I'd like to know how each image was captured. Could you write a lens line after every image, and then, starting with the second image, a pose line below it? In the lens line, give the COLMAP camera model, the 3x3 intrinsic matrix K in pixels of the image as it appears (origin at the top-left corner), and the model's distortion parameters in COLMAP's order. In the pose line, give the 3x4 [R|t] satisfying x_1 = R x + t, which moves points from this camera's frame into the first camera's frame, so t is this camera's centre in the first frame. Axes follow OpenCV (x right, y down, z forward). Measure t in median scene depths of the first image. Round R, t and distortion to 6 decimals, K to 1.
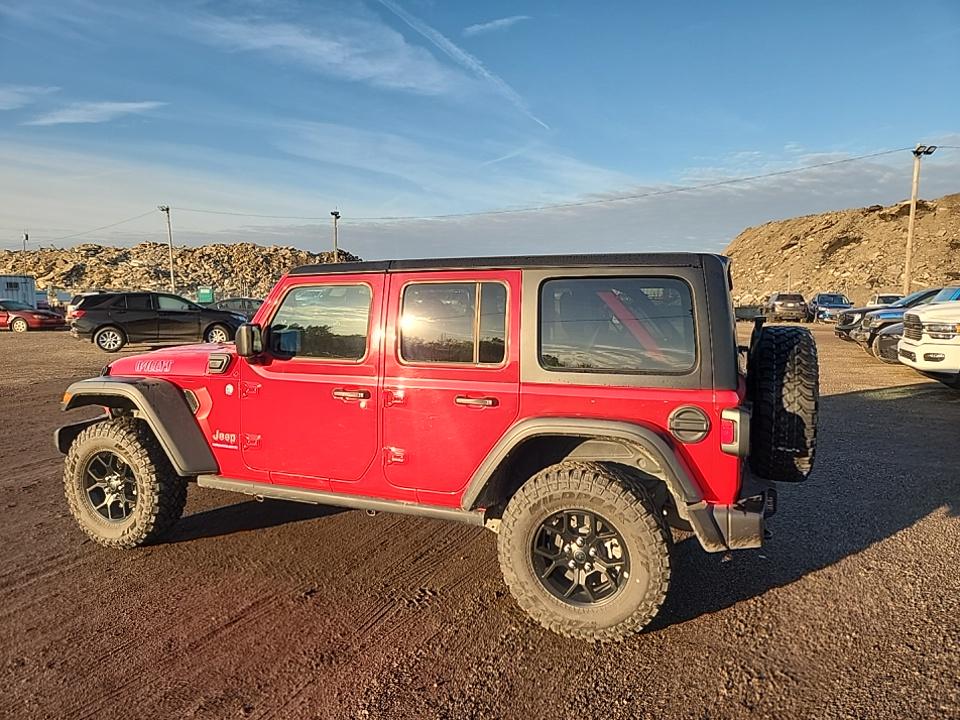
lens RADIAL K [[648.8, 0, 475.3], [0, 648.8, 352.0], [0, 0, 1]] dist [0.045628, -0.039174]
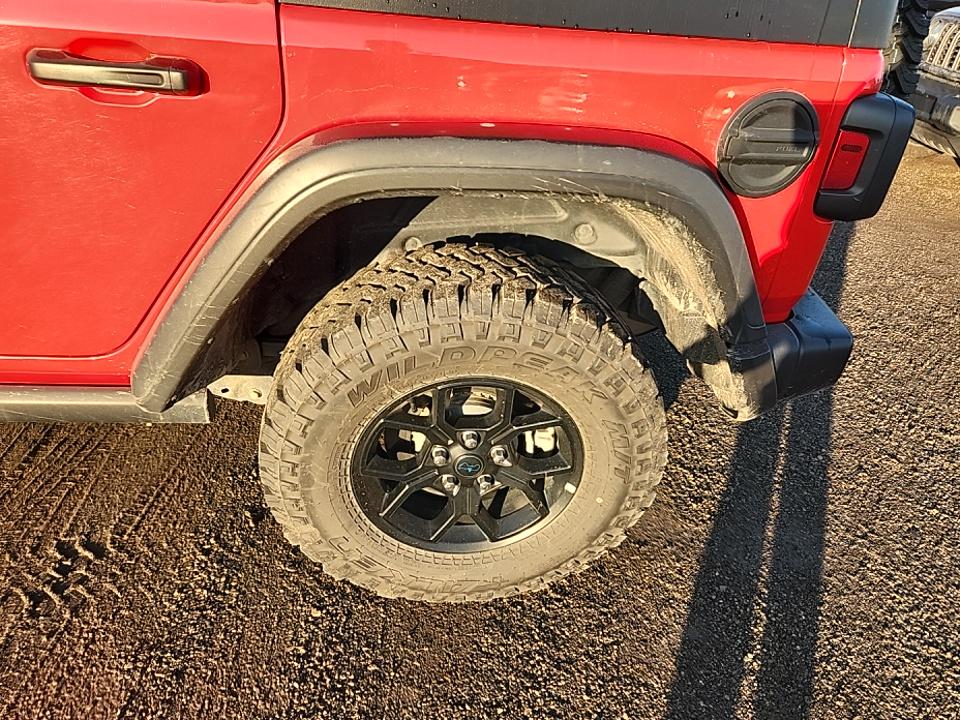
lens RADIAL K [[648.8, 0, 485.9], [0, 648.8, 347.1], [0, 0, 1]] dist [0.045628, -0.039174]
pose [[0.882134, -0.175166, 0.437215, -0.003743], [-0.045857, 0.891920, 0.449862, 0.047915], [-0.468761, -0.416888, 0.778760, 0.678490]]
